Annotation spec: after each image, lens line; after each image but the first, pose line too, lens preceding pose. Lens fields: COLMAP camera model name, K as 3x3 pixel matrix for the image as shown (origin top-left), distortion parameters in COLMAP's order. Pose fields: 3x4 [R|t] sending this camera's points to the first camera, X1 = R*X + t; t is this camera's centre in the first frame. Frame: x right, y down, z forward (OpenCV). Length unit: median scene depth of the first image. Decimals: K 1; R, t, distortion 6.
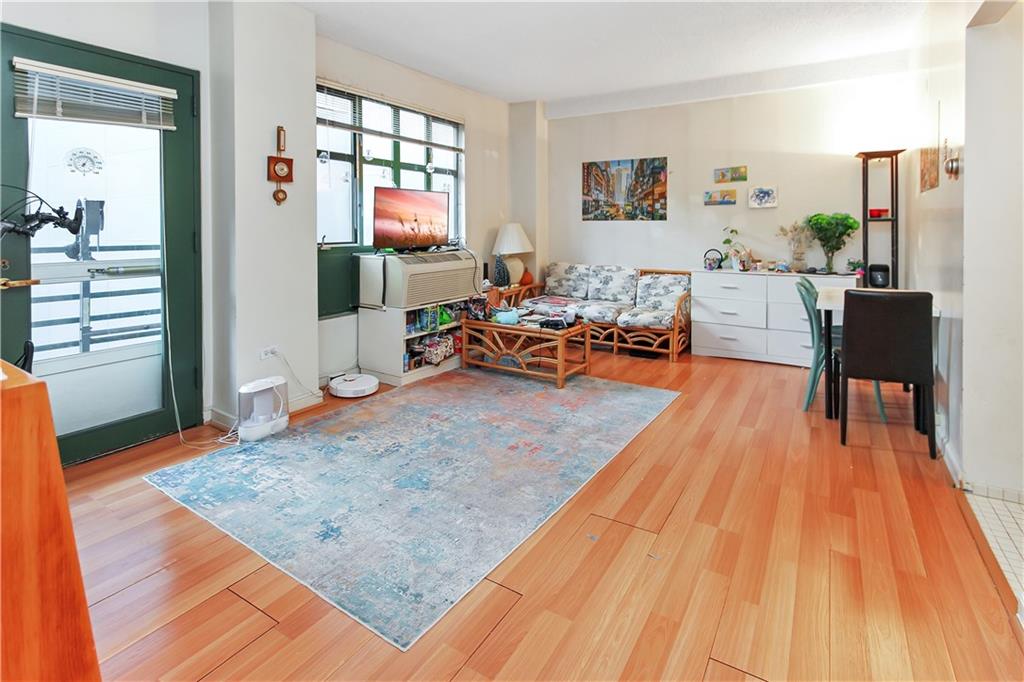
lens RADIAL K [[514.8, 0, 508.9], [0, 514.8, 296.0], [0, 0, 1]] dist [-0.002931, -0.000238]
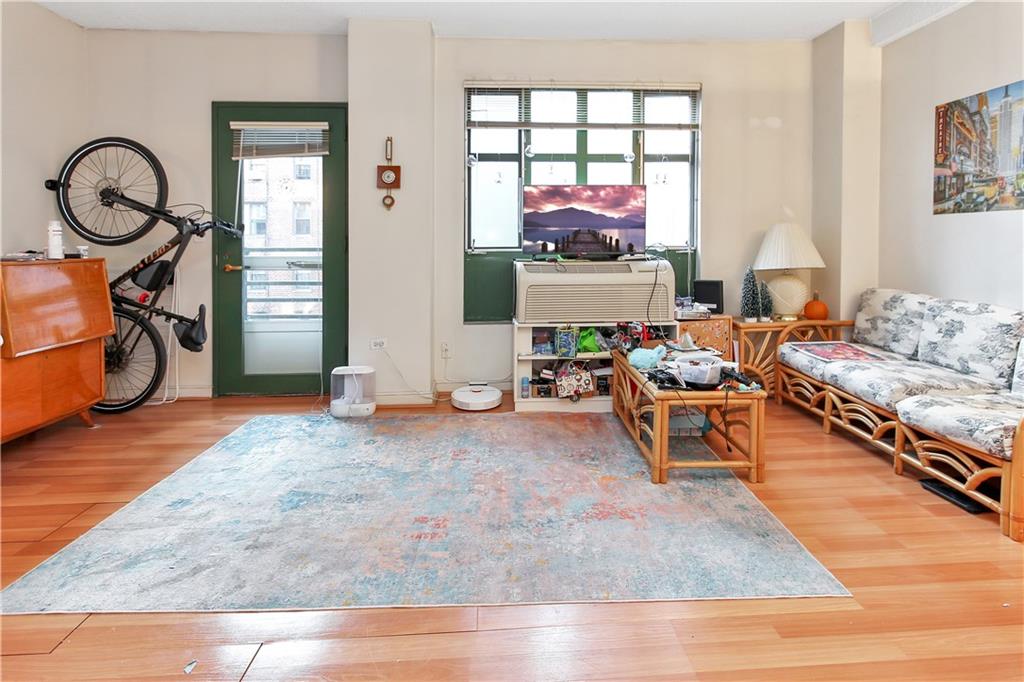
lens RADIAL K [[514.8, 0, 508.9], [0, 514.8, 296.0], [0, 0, 1]] dist [-0.002931, -0.000238]
pose [[0.572804, 0.080835, -0.815697, 0.409339], [-0.104525, 0.994205, 0.025124, -0.034845], [0.813001, 0.070870, 0.577934, 0.408454]]
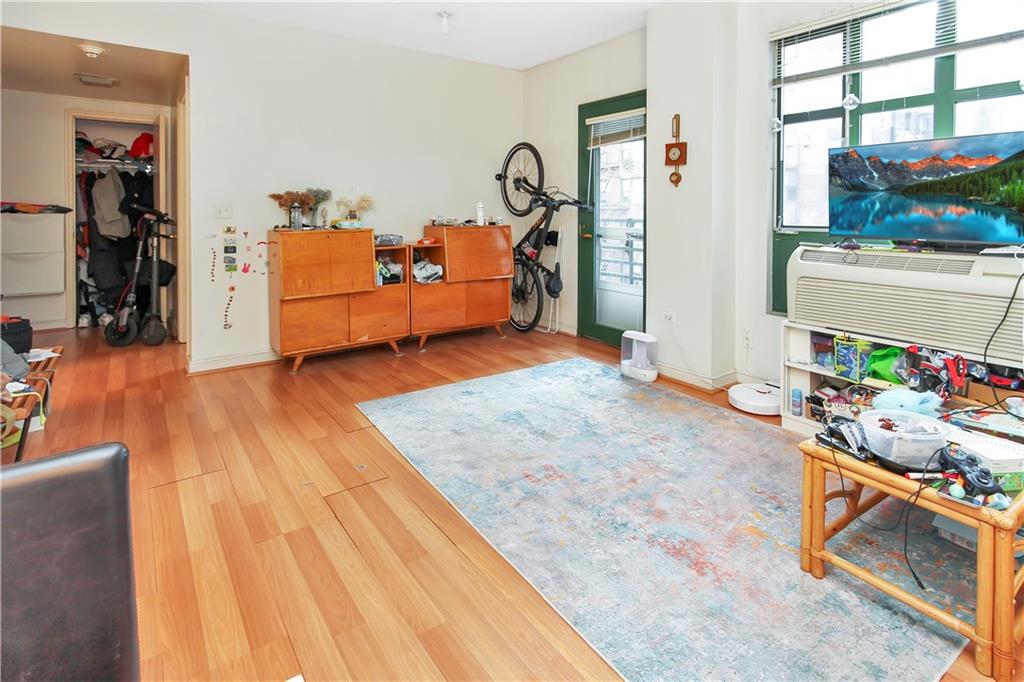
lens RADIAL K [[529.2, 0, 513.4], [0, 529.2, 260.6], [0, 0, 1]] dist [0.002759, 0.000830]
pose [[-0.389976, 0.093692, -0.916046, 0.505555], [-0.119722, 0.981207, 0.151324, -0.104606], [0.913009, 0.168683, -0.371430, 0.780438]]
